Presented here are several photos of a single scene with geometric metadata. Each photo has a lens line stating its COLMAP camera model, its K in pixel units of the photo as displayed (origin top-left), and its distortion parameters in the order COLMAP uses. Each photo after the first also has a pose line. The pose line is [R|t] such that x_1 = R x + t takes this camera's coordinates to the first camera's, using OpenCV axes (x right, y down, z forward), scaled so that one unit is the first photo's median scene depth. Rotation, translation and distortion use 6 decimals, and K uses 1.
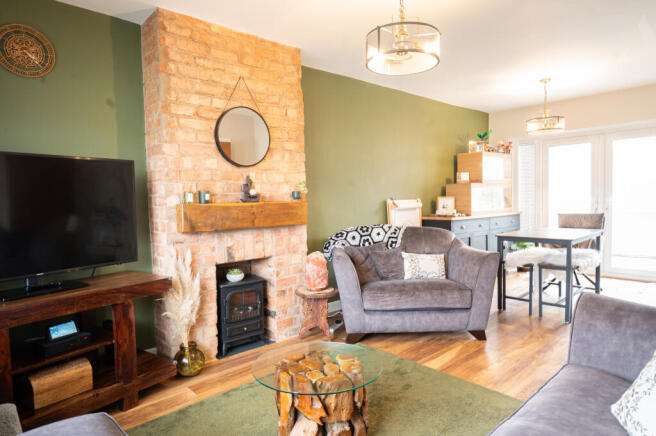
lens RADIAL K [[395.6, 0, 330.5], [0, 395.6, 215.5], [0, 0, 1]] dist [-0.001856, 0.000493]
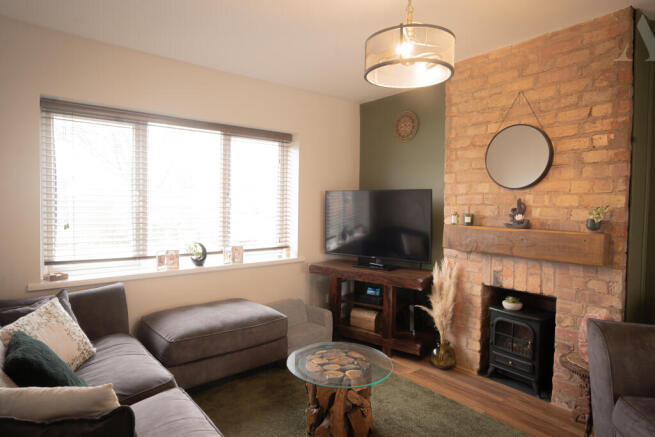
lens RADIAL K [[395.0, 0, 330.0], [0, 395.0, 216.0], [0, 0, 1]] dist [-0.001856, 0.000493]
pose [[-0.058689, 0.060728, -0.996427, 0.754048], [-0.048810, 0.996780, 0.063625, -0.102235], [0.997082, 0.052369, -0.055535, 0.643927]]
